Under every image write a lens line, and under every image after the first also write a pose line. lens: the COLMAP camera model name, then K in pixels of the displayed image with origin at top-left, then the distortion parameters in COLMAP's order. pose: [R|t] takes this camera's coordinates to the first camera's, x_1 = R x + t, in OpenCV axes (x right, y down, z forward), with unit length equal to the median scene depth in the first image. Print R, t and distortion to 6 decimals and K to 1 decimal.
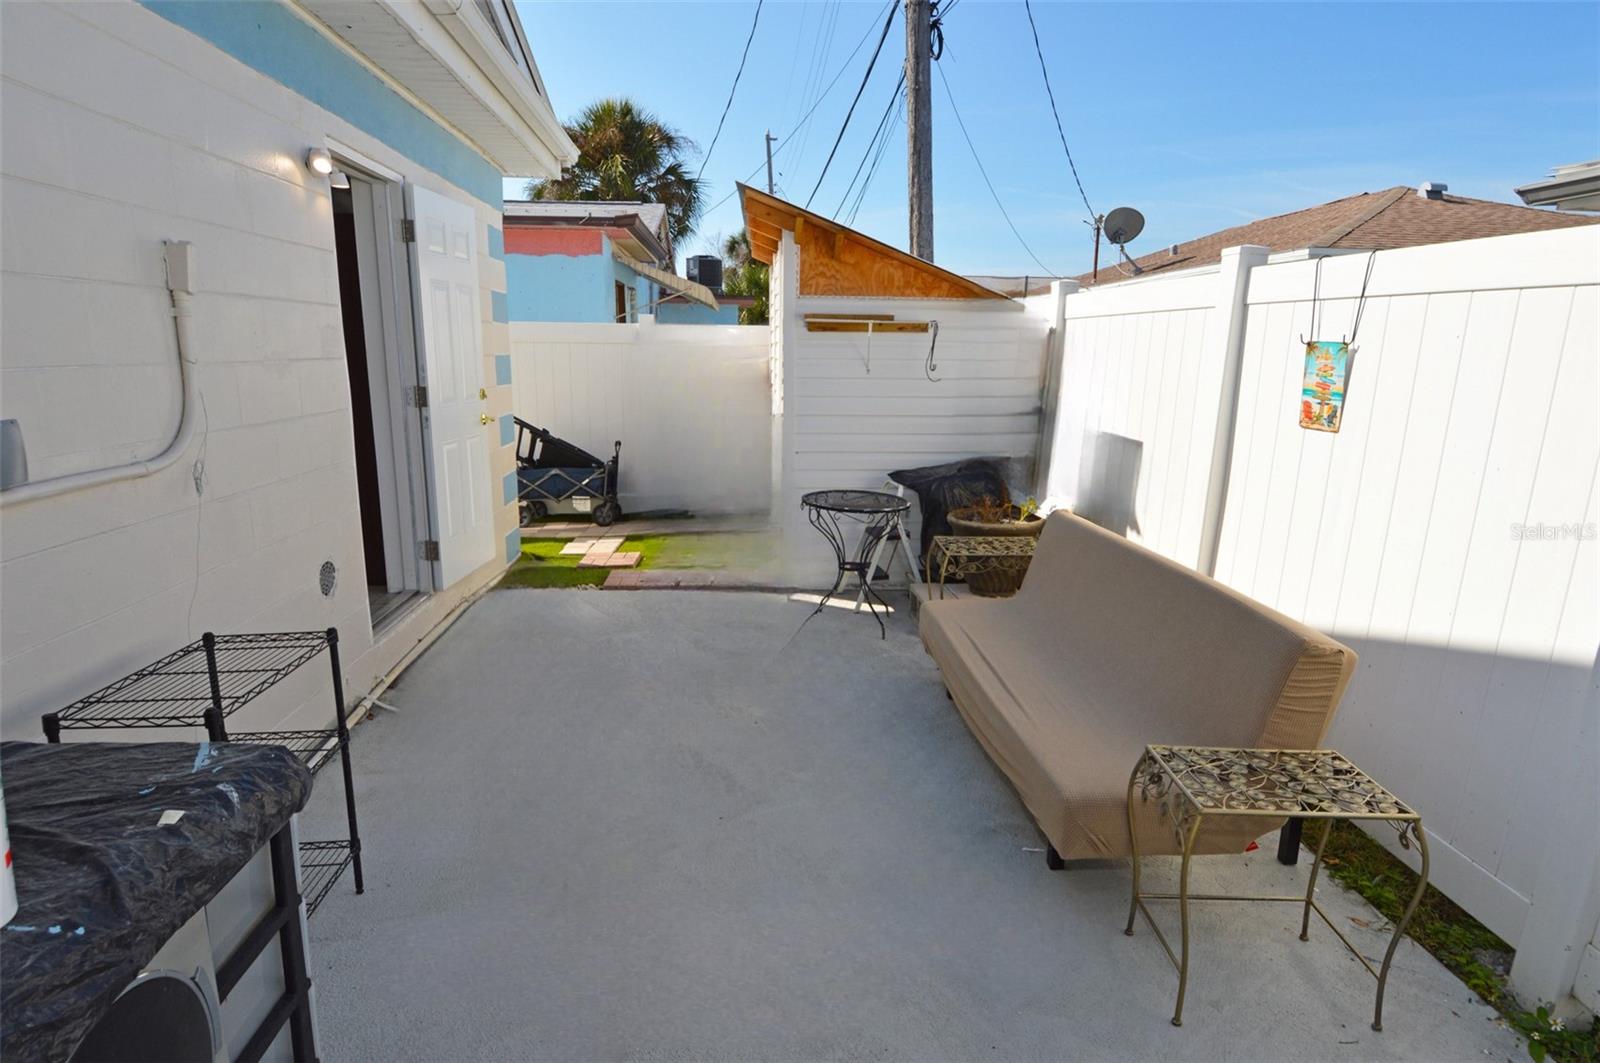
lens RADIAL K [[830.6, 0, 800.0], [0, 830.6, 531.5], [0, 0, 1]] dist [-0.023945, -0.000340]
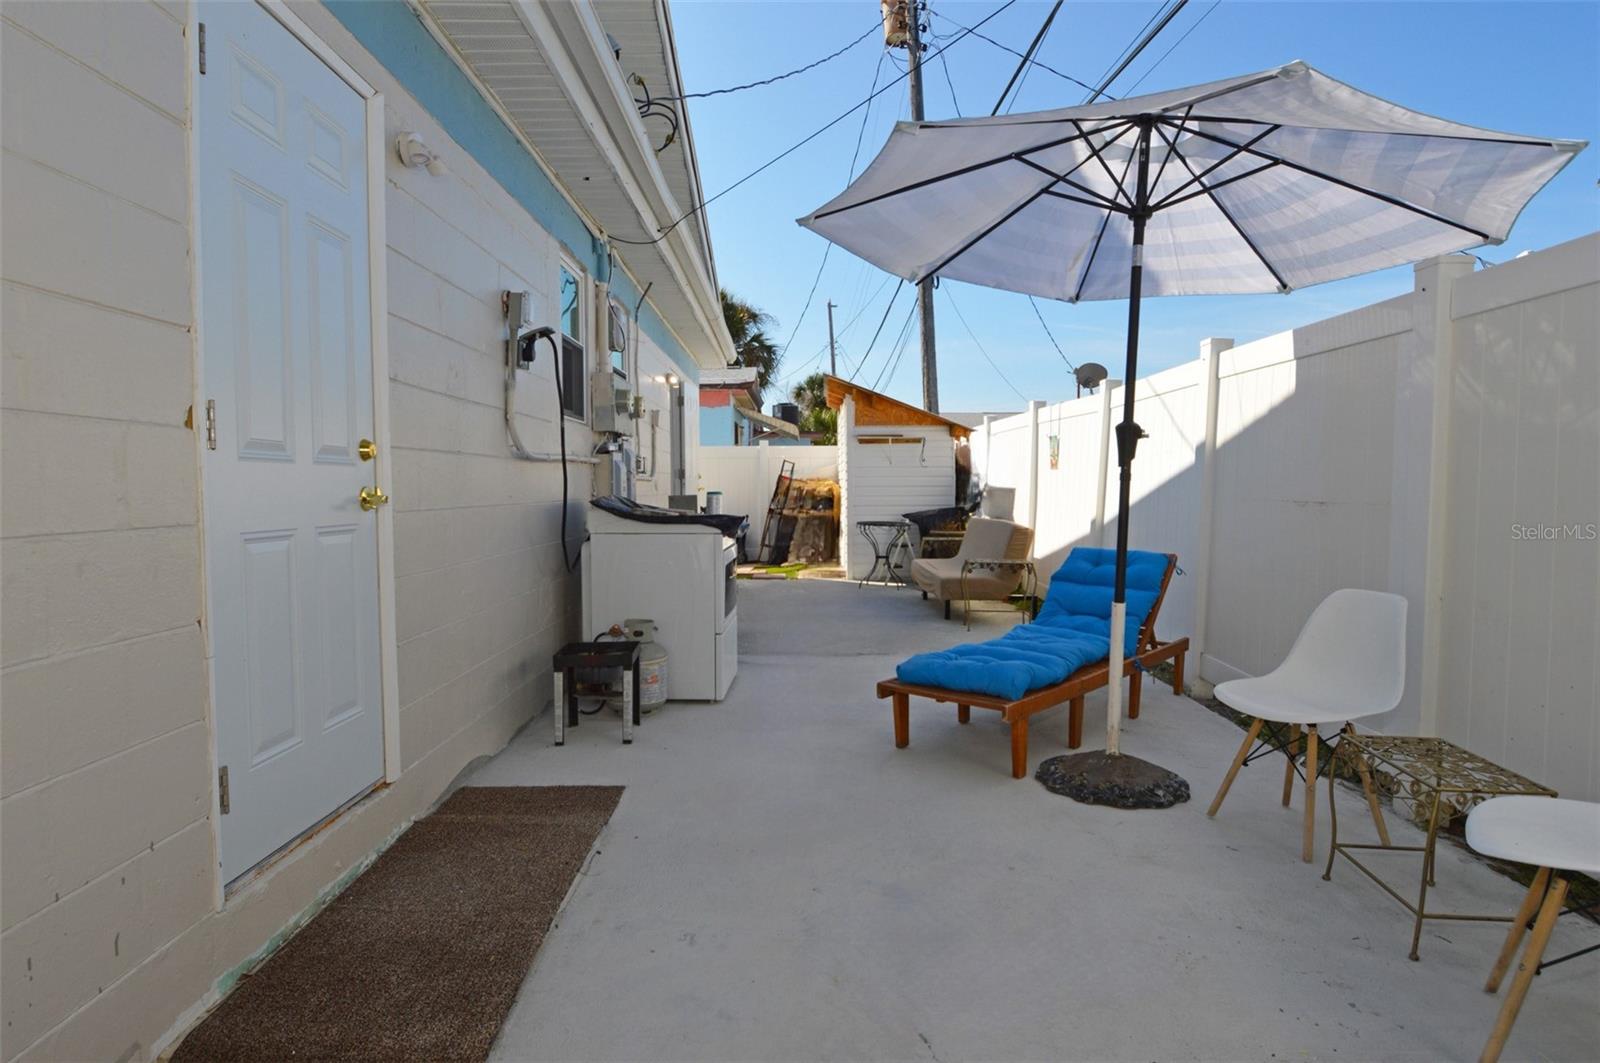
lens RADIAL K [[830.6, 0, 800.0], [0, 830.6, 531.5], [0, 0, 1]] dist [-0.023945, -0.000340]
pose [[0.997354, -0.011525, -0.071783, 0.005841], [-0.000200, 0.986917, -0.161226, 0.194817], [0.072702, 0.160814, 0.984303, -0.633039]]
